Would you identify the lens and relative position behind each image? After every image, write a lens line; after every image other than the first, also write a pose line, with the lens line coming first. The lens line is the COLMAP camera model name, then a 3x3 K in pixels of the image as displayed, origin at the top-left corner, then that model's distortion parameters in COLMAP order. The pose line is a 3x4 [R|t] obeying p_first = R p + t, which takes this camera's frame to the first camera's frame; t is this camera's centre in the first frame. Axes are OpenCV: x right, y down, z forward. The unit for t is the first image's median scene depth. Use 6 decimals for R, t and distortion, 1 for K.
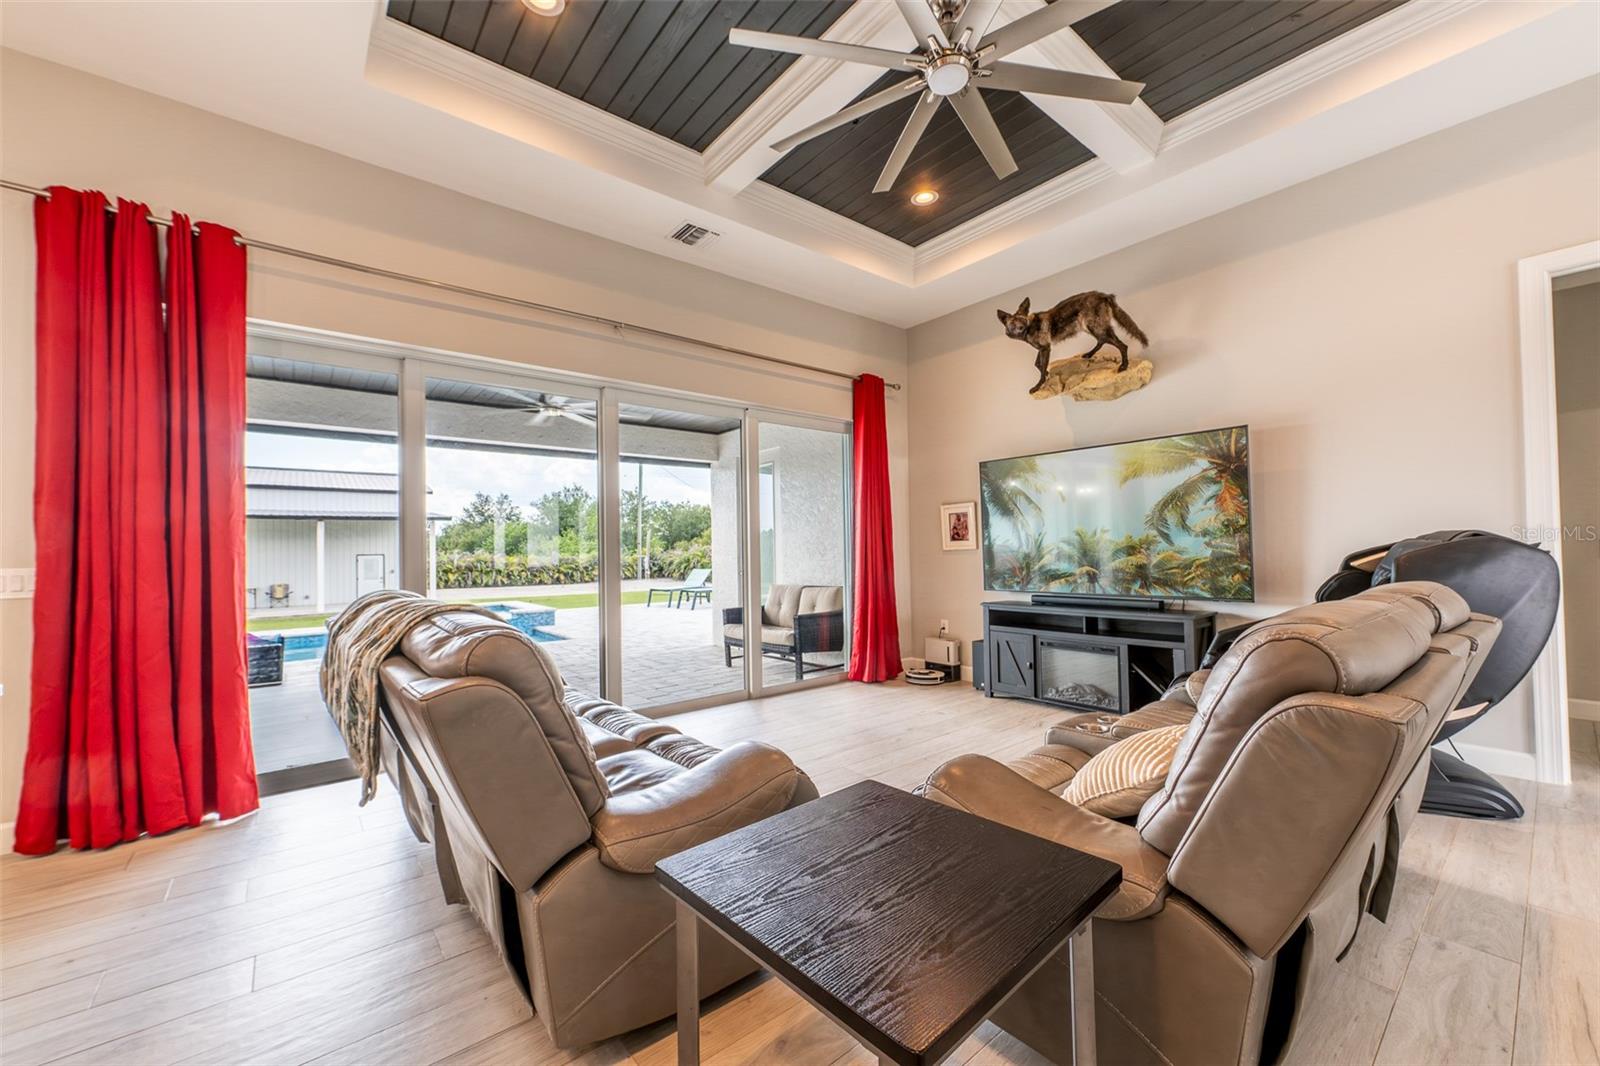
lens RADIAL K [[622.8, 0, 797.4], [0, 622.8, 538.0], [0, 0, 1]] dist [0.000746, -0.000048]
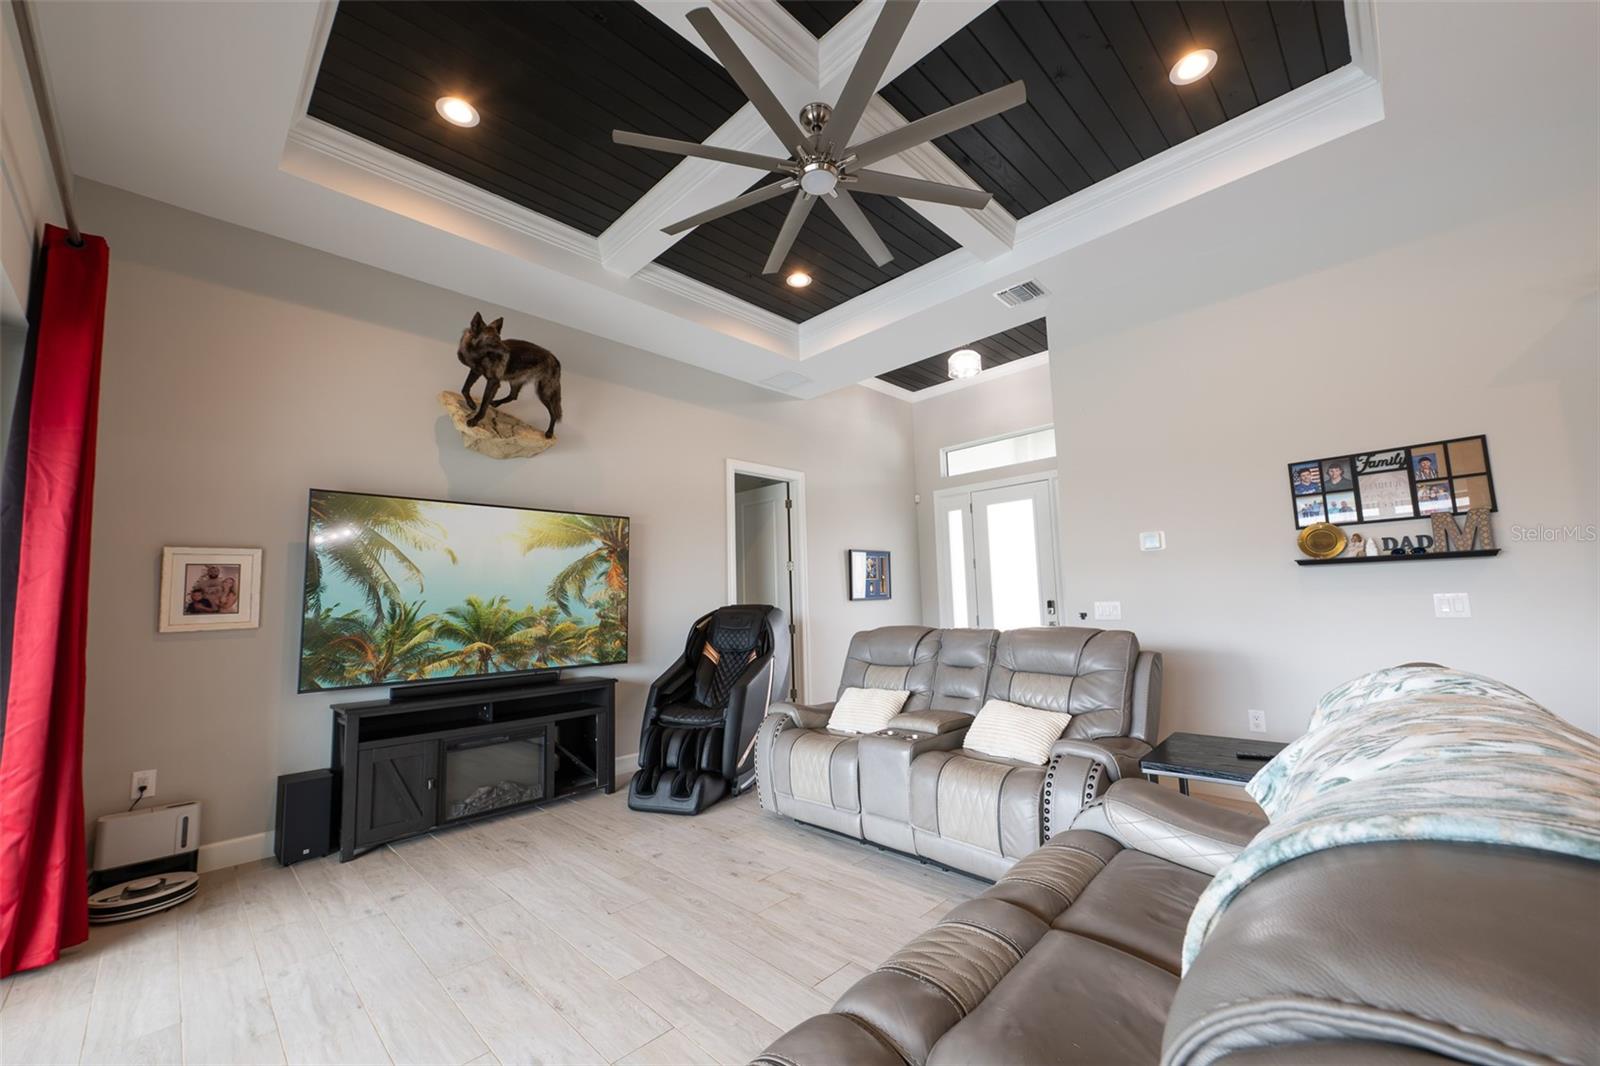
lens RADIAL K [[622.8, 0, 797.4], [0, 622.8, 538.0], [0, 0, 1]] dist [0.000746, -0.000048]
pose [[-0.102401, 0.130923, 0.986090, -0.484468], [0.012173, 0.991392, -0.130362, 0.022429], [-0.994669, -0.001346, -0.103113, 0.731116]]
